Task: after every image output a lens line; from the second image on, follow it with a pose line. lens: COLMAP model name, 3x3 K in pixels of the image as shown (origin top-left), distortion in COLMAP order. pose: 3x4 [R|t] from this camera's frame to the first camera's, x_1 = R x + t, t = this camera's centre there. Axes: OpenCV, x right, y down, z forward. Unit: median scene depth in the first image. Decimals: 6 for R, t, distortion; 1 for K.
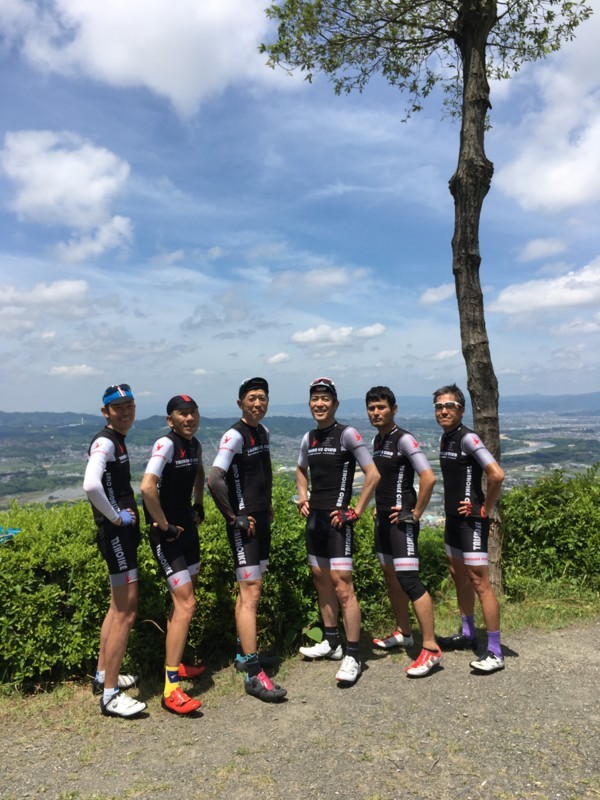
lens RADIAL K [[664.1, 0, 302.8], [0, 664.1, 396.8], [0, 0, 1]] dist [0.046928, -0.062523]
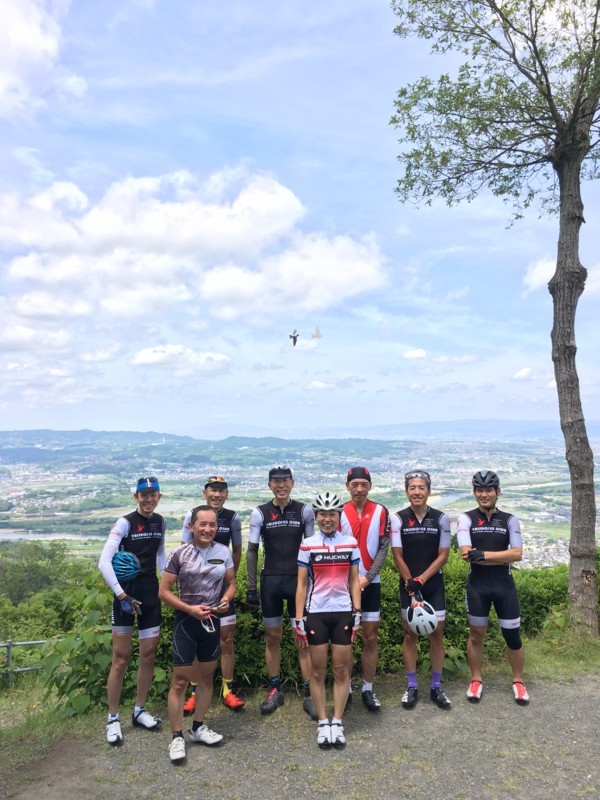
lens RADIAL K [[664.1, 0, 298.1], [0, 664.1, 400.1], [0, 0, 1]] dist [0.046928, -0.062523]
pose [[0.992886, 0.003310, -0.119019, -0.082211], [-0.006416, 0.999649, -0.025722, -0.082007], [0.118892, 0.026302, 0.992559, -0.232220]]
